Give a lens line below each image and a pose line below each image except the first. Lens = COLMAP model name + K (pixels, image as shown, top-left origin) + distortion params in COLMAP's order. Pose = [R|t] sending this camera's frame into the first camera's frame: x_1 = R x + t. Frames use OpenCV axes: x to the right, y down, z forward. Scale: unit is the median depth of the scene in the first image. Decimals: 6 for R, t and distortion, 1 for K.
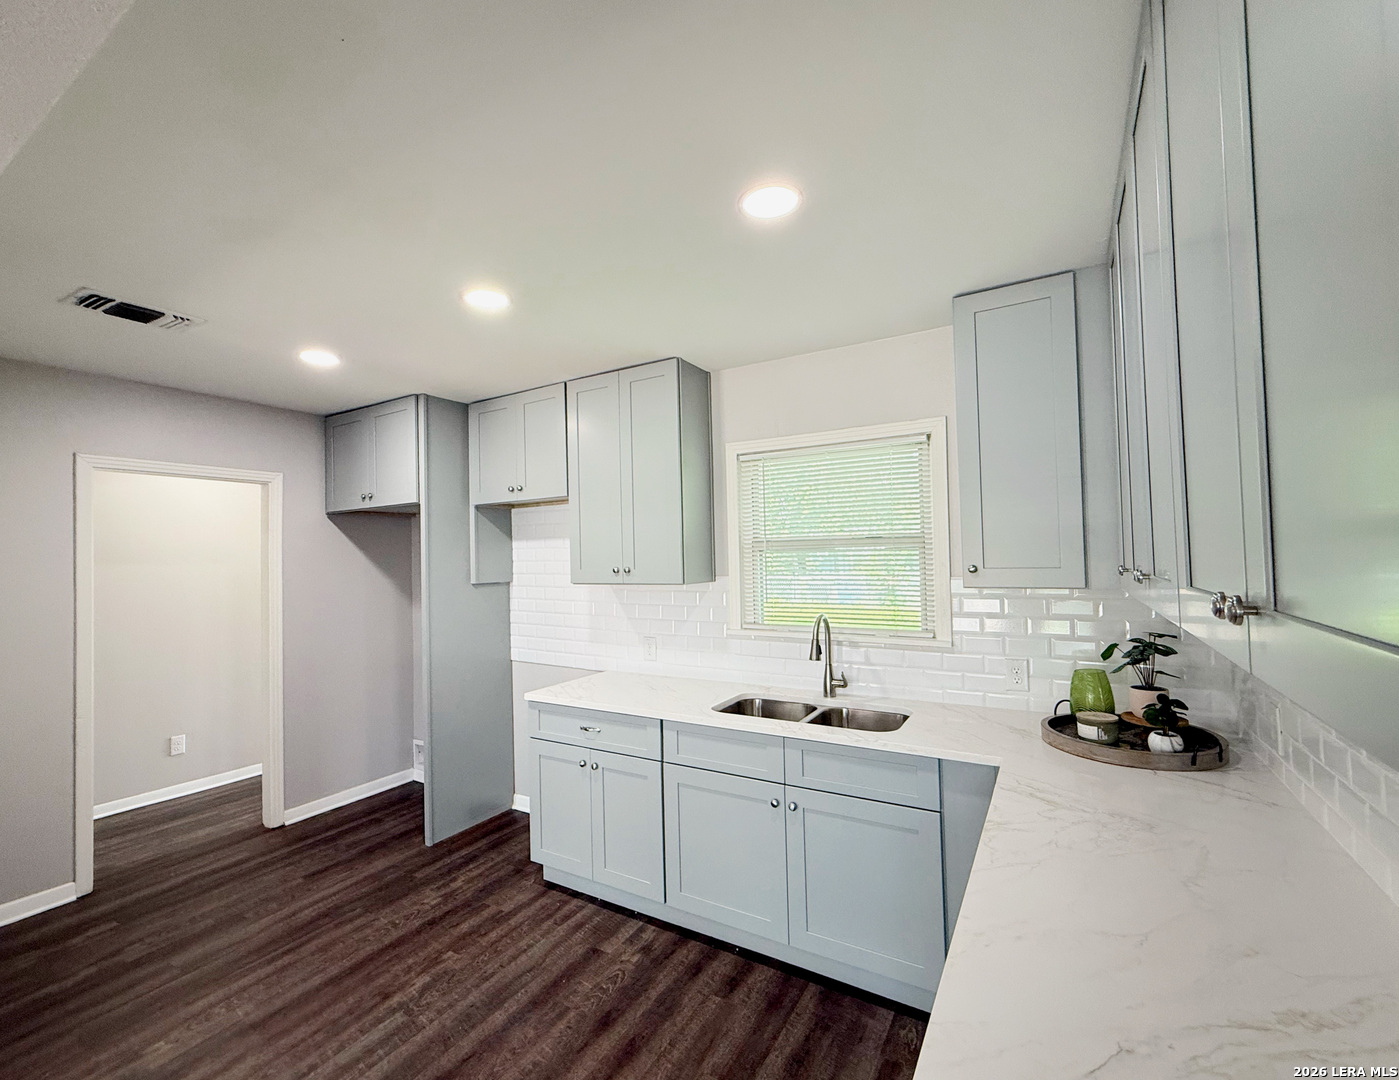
lens RADIAL K [[618.4, 0, 677.9], [0, 618.4, 541.3], [0, 0, 1]] dist [0.000636, -0.000267]
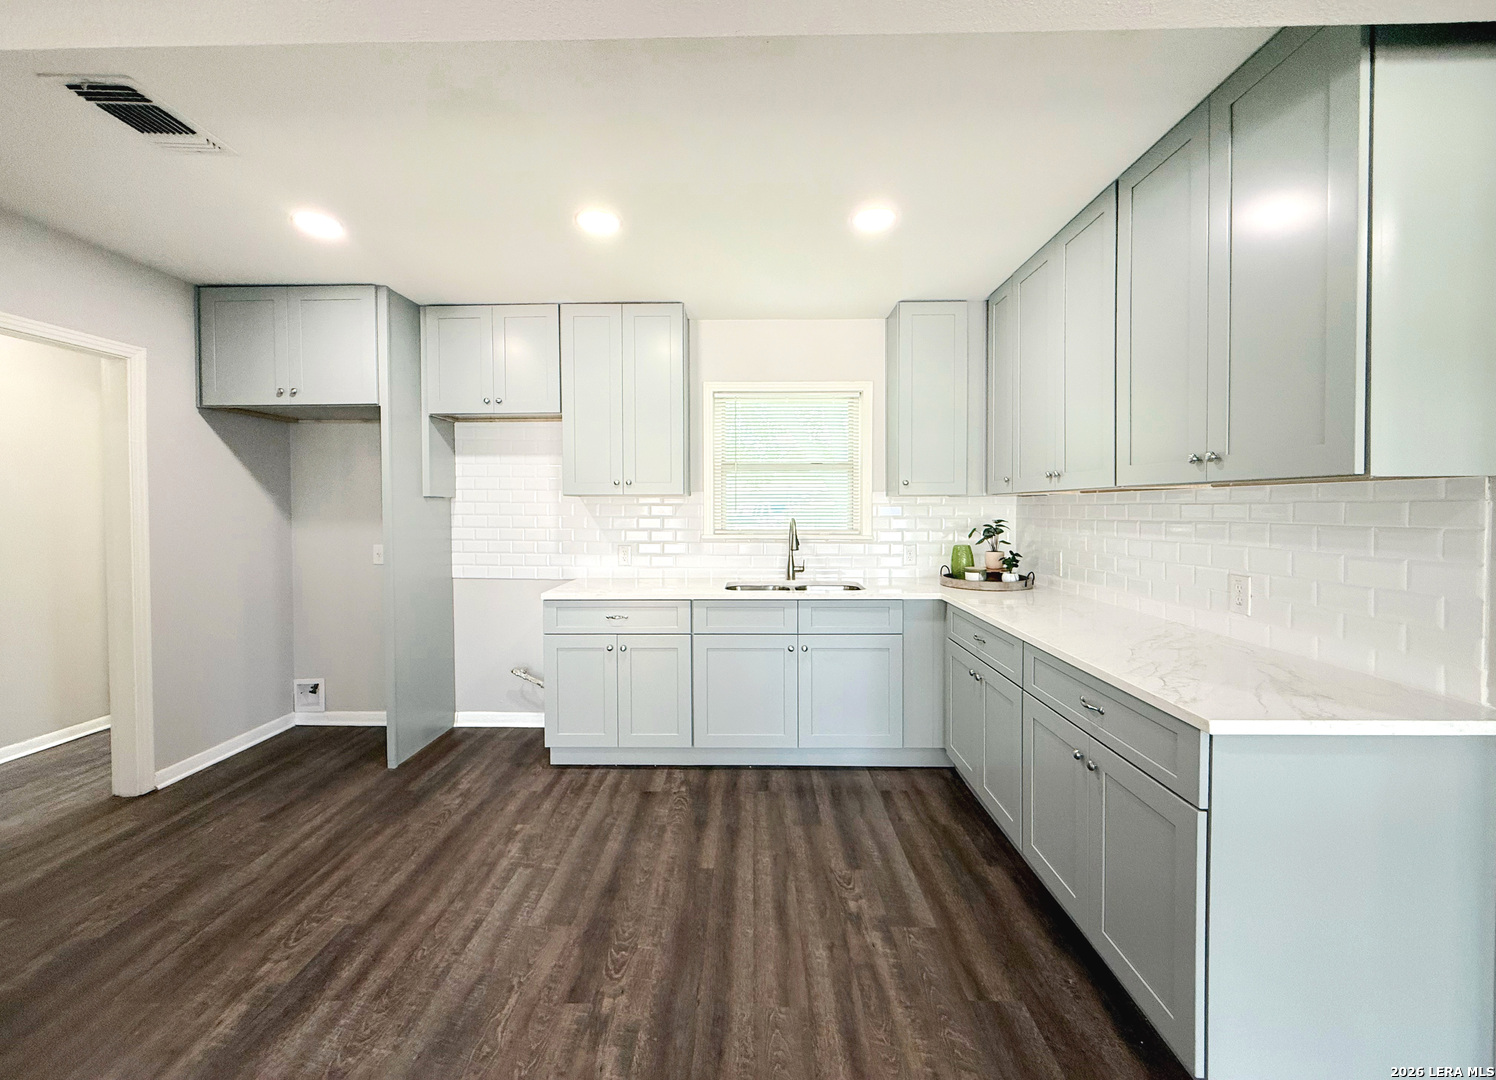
lens RADIAL K [[599.0, 0, 743.3], [0, 599.0, 517.7], [0, 0, 1]] dist [0.002382, 0.000251]
pose [[0.859184, 0.010461, 0.511560, -0.466433], [-0.028549, 0.999214, 0.027516, 0.075800], [-0.510870, -0.038246, 0.858807, -0.056849]]
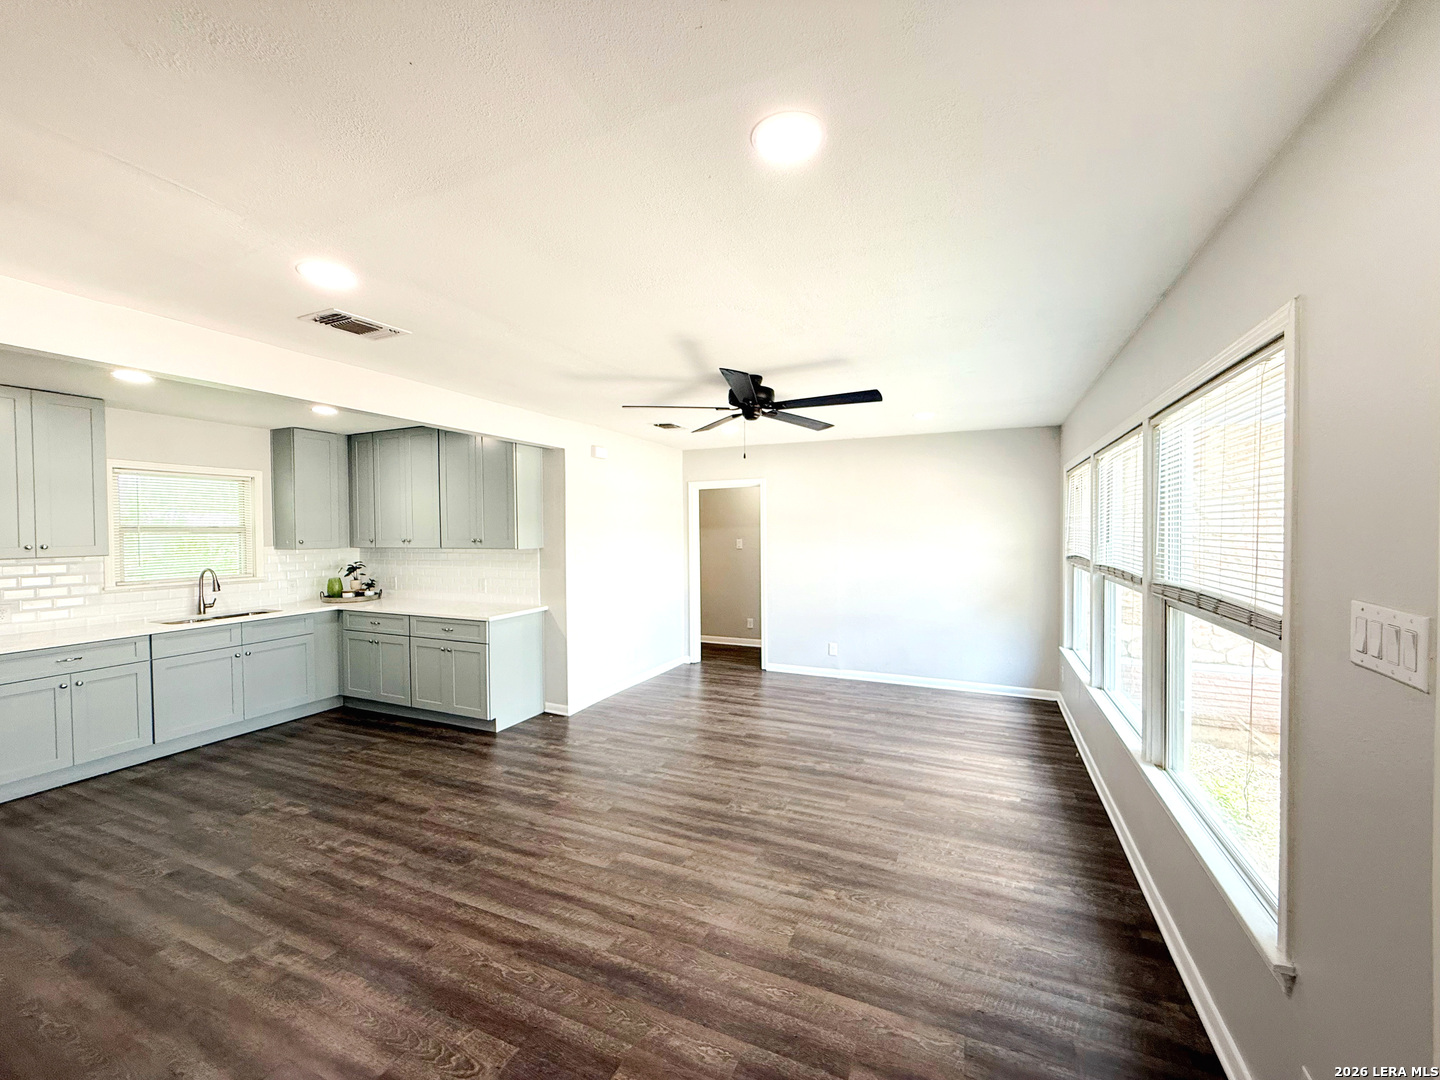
lens RADIAL K [[578.4, 0, 718.0], [0, 578.4, 539.3], [0, 0, 1]] dist [0.002248, -0.000050]
pose [[-0.138334, 0.004349, 0.990376, -1.499094], [-0.010298, 0.999930, -0.005830, 0.023583], [-0.990332, -0.011005, -0.138279, -0.238448]]
